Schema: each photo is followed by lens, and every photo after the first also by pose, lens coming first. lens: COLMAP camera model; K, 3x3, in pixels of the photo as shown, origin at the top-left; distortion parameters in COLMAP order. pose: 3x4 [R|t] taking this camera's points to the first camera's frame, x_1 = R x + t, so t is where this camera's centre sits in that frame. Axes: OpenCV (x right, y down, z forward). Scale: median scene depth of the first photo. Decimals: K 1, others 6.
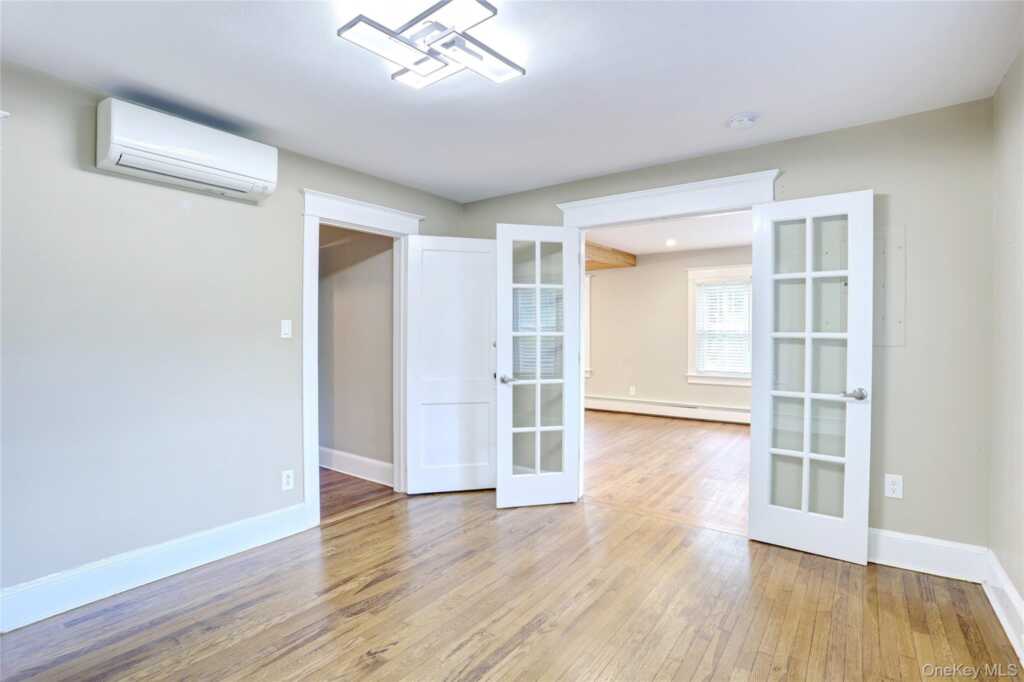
lens RADIAL K [[495.1, 0, 510.4], [0, 495.1, 339.3], [0, 0, 1]] dist [-0.052798, 0.008548]
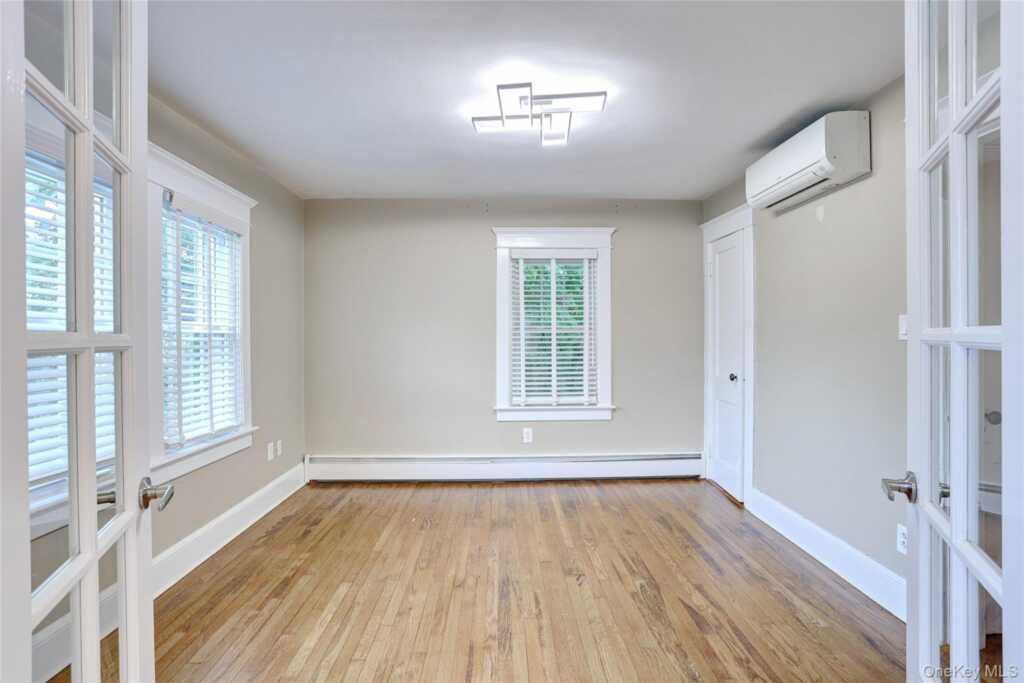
lens RADIAL K [[495.1, 0, 513.1], [0, 495.1, 340.4], [0, 0, 1]] dist [-0.052798, 0.008548]
pose [[-0.793028, 0.007982, -0.609133, 0.603647], [-0.006249, 0.999755, 0.021235, -0.021008], [0.609154, 0.020646, -0.792784, 1.732428]]
